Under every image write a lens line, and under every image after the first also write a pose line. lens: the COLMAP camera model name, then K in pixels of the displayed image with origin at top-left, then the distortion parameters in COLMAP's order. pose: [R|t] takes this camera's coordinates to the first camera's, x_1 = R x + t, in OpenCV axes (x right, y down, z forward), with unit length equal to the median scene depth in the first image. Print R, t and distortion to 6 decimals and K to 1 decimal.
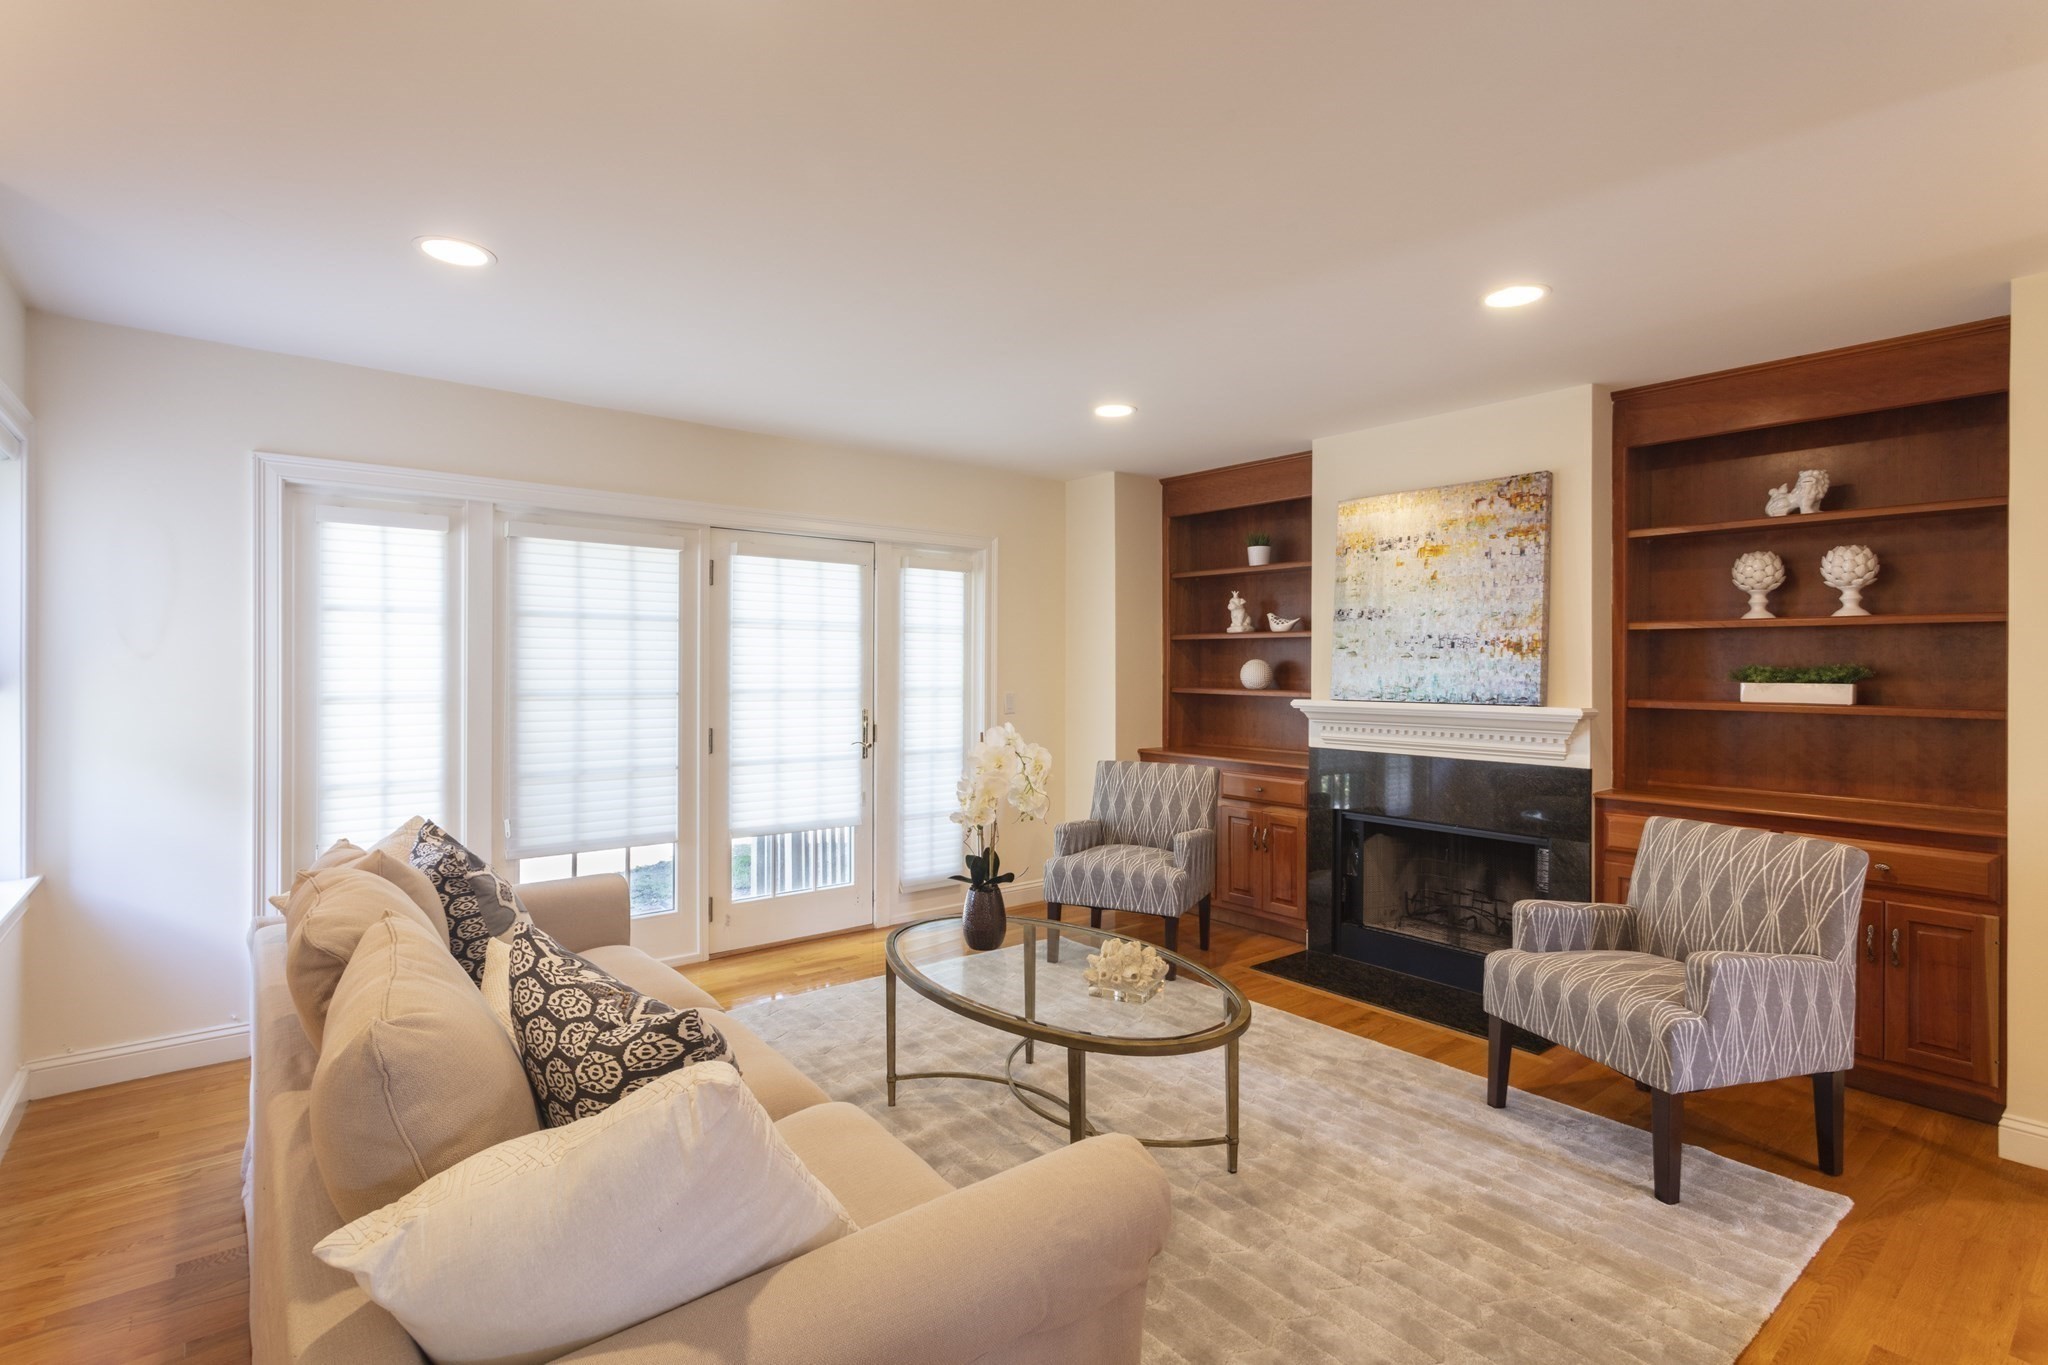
lens RADIAL K [[970.0, 0, 1019.6], [0, 970.0, 664.1], [0, 0, 1]] dist [-0.000208, 0.000455]
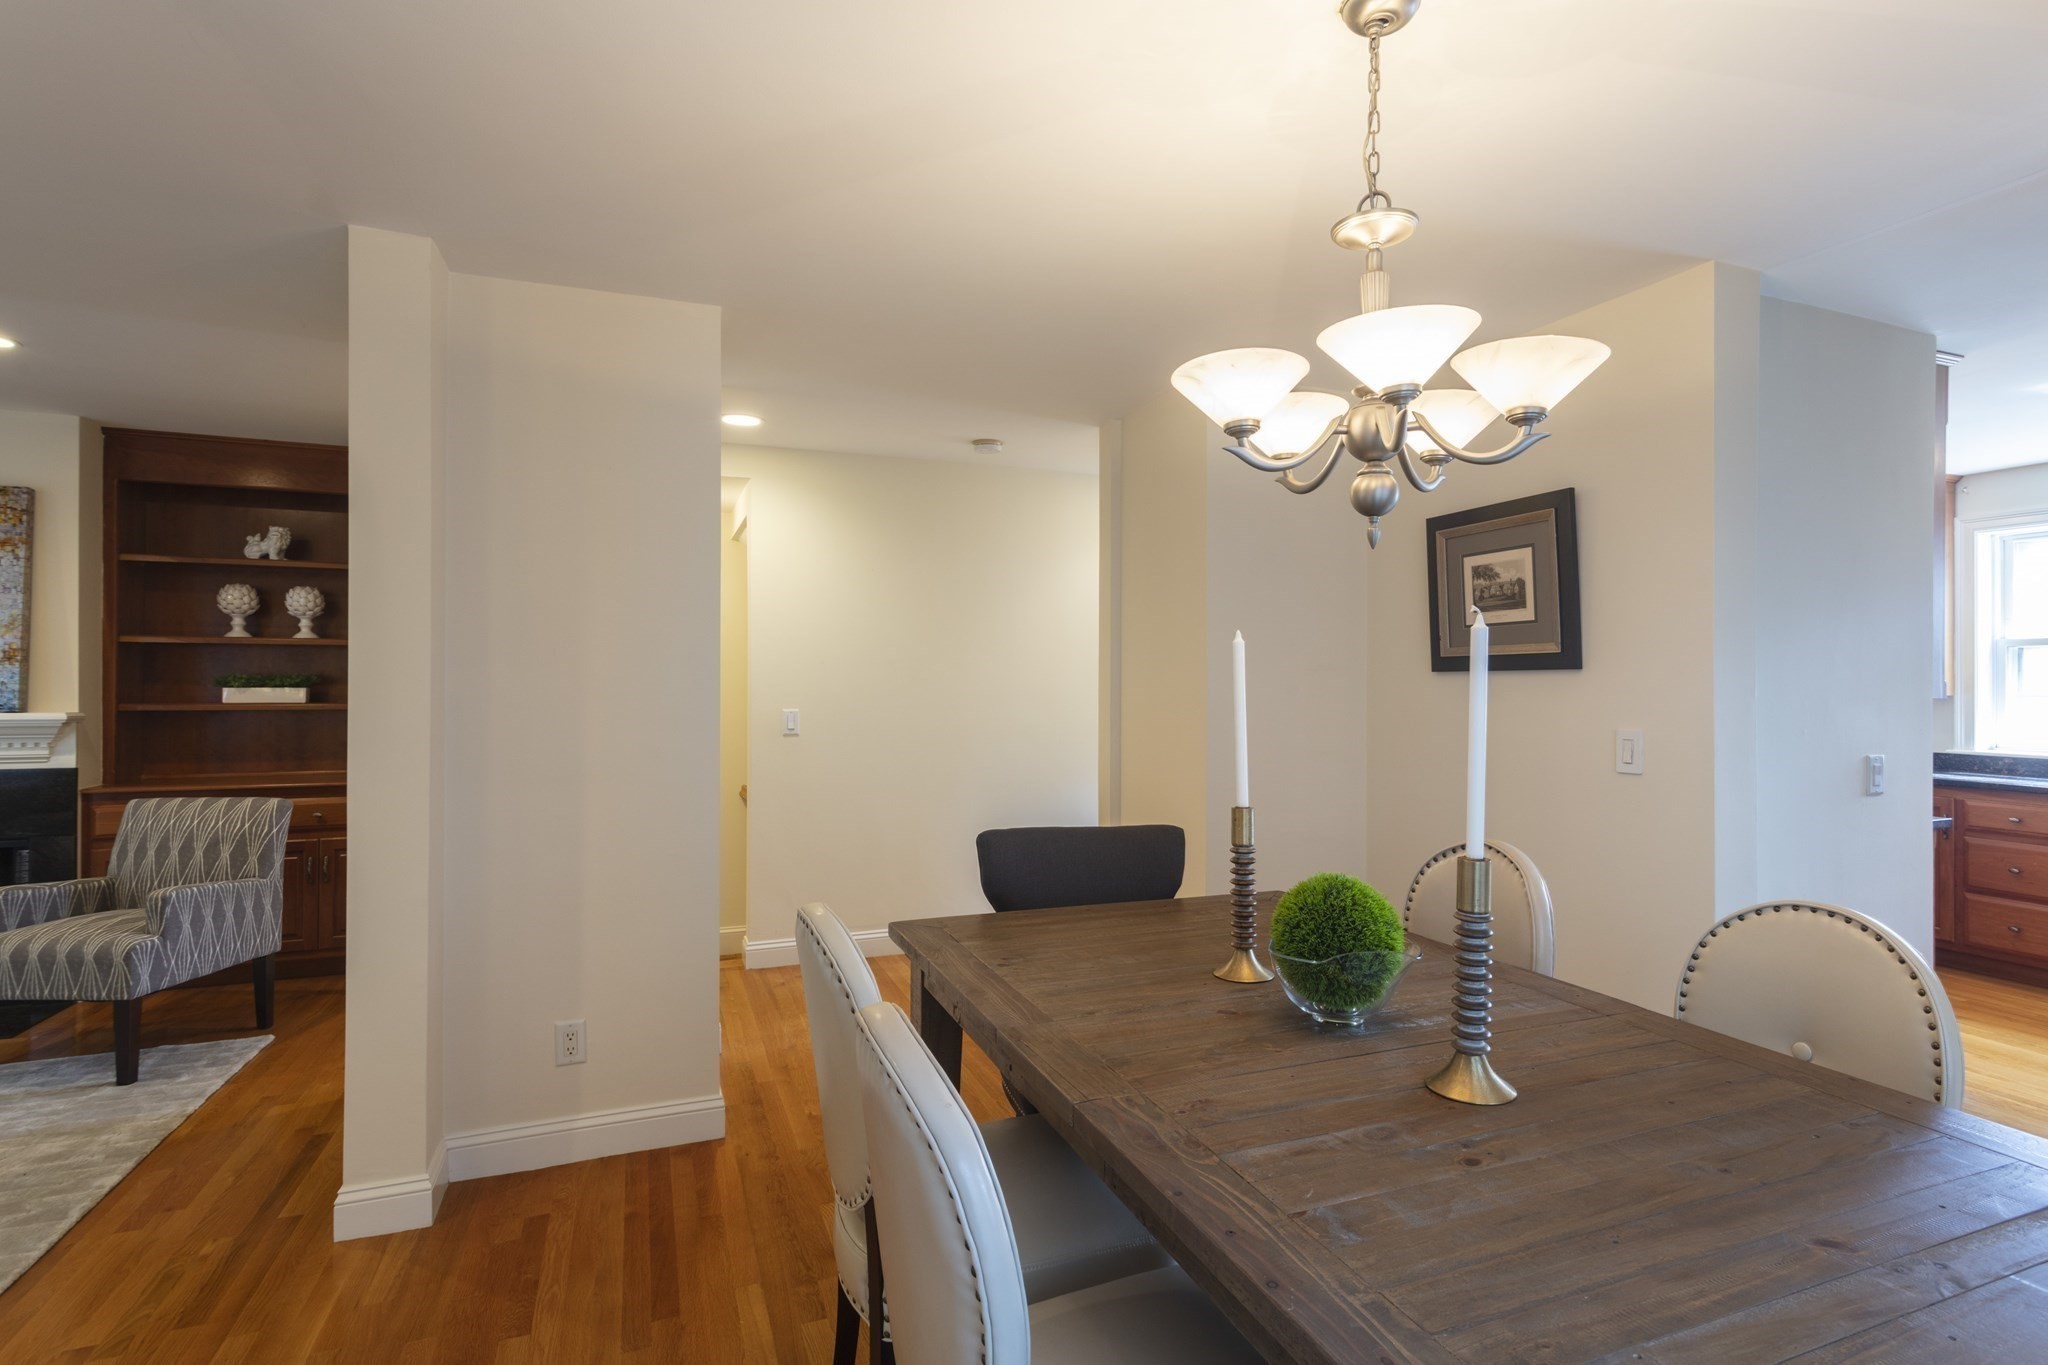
lens RADIAL K [[993.5, 0, 1027.7], [0, 993.5, 678.0], [0, 0, 1]] dist [0.003969, -0.000334]
pose [[0.302117, 0.000312, 0.953271, -0.152640], [-0.005363, 0.999985, 0.001373, -0.000616], [-0.953256, -0.005527, 0.302114, -0.346855]]
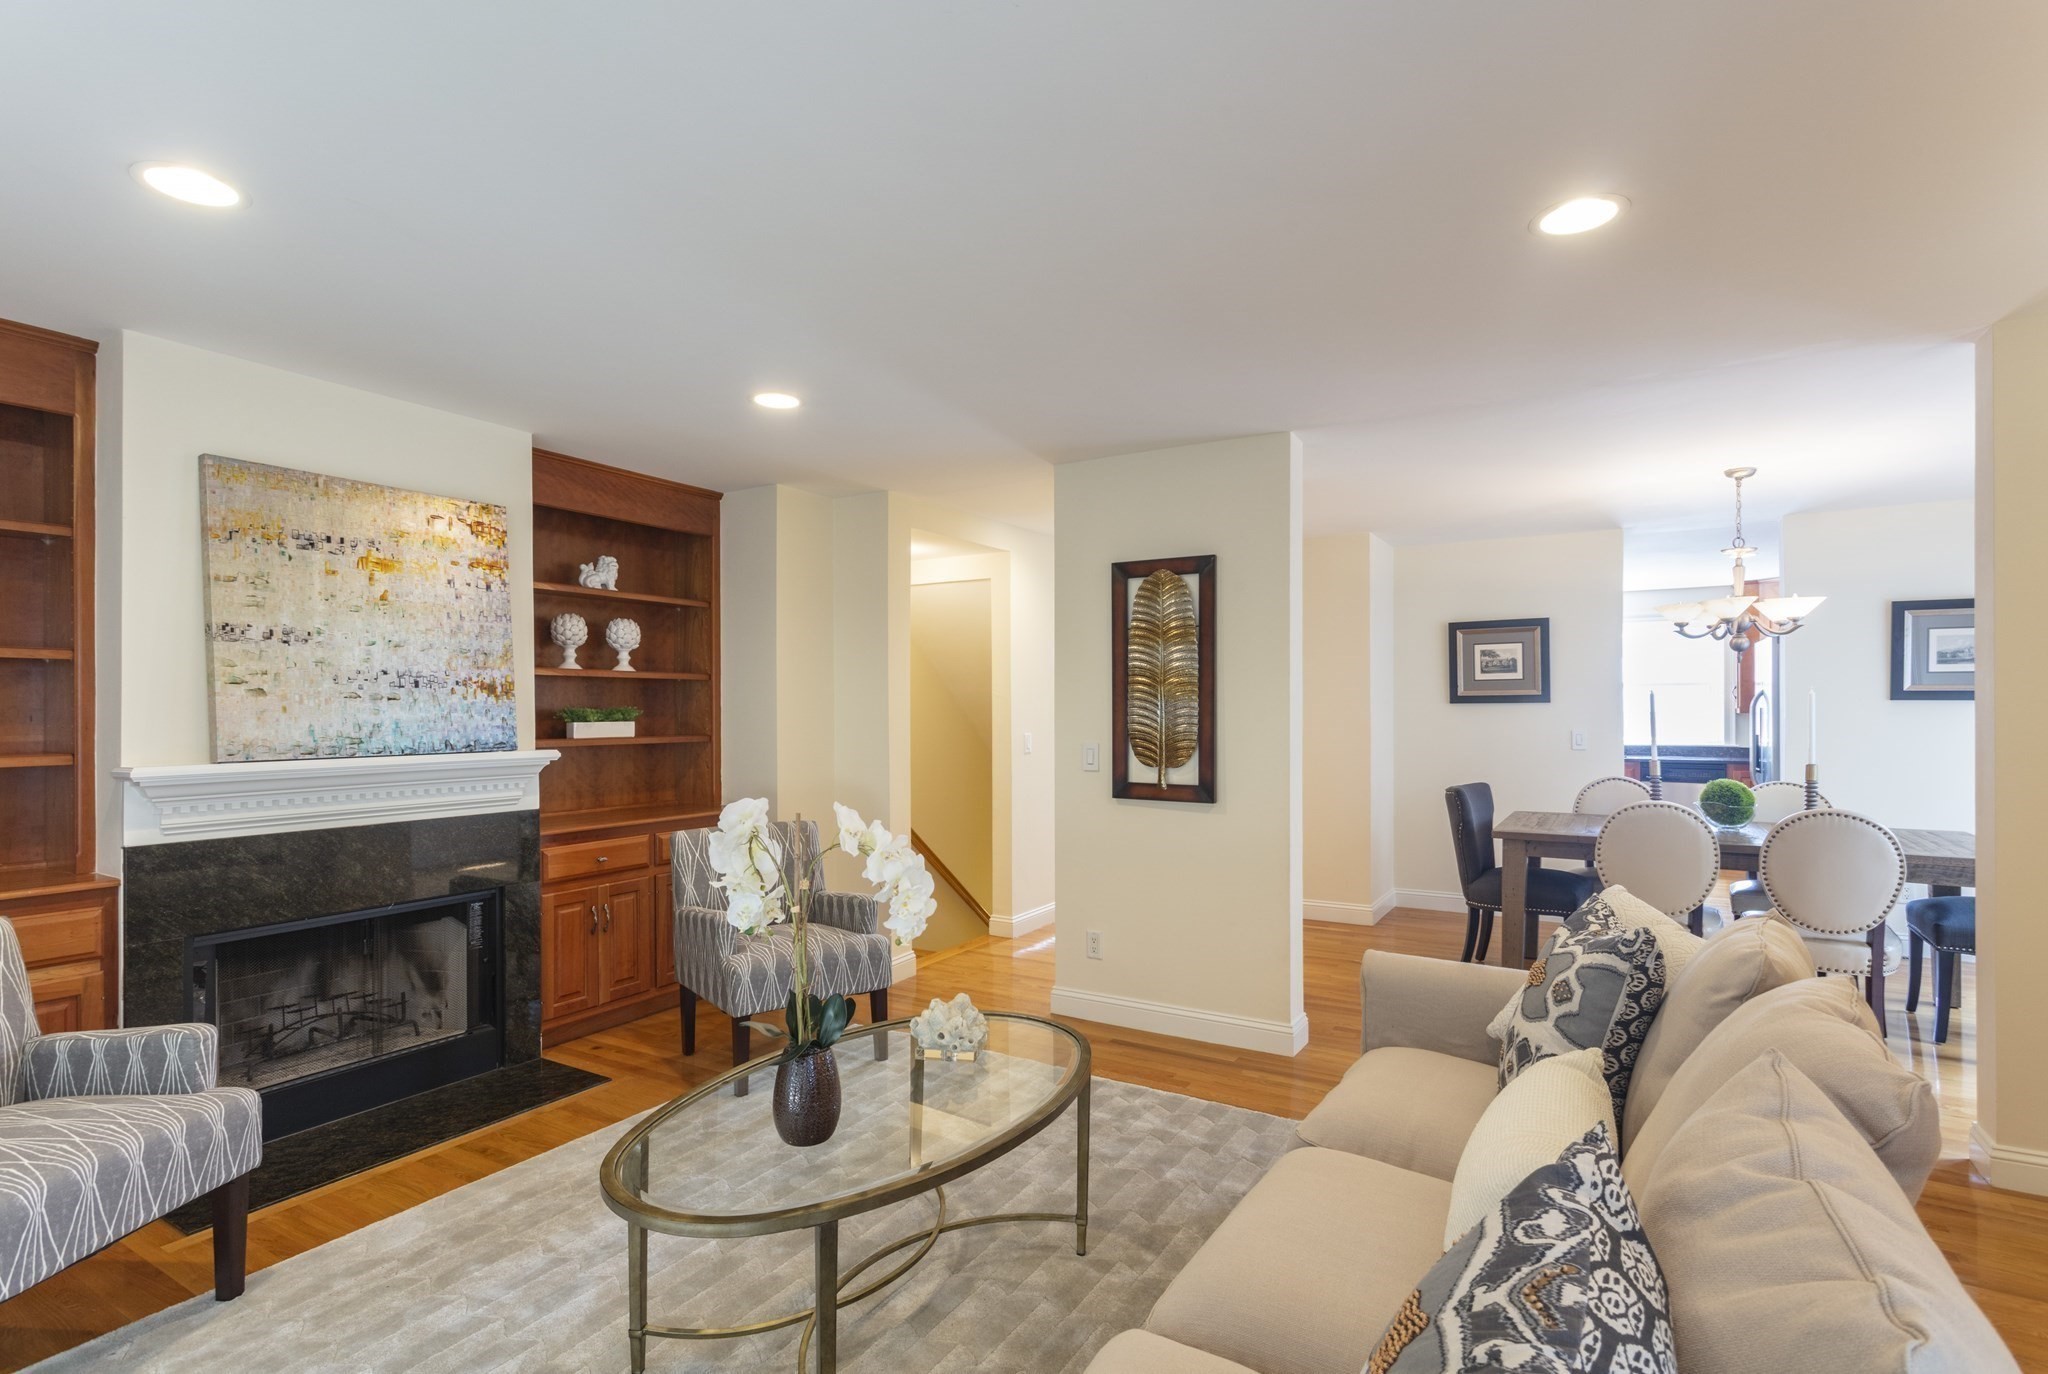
lens RADIAL K [[978.6, 0, 1031.5], [0, 978.6, 699.1], [0, 0, 1]] dist [0.001066, 0.000544]
pose [[-0.332646, 0.007004, 0.943026, -0.534846], [-0.000497, 0.999971, -0.007602, -0.000641], [-0.943052, -0.002998, -0.332632, 0.805356]]
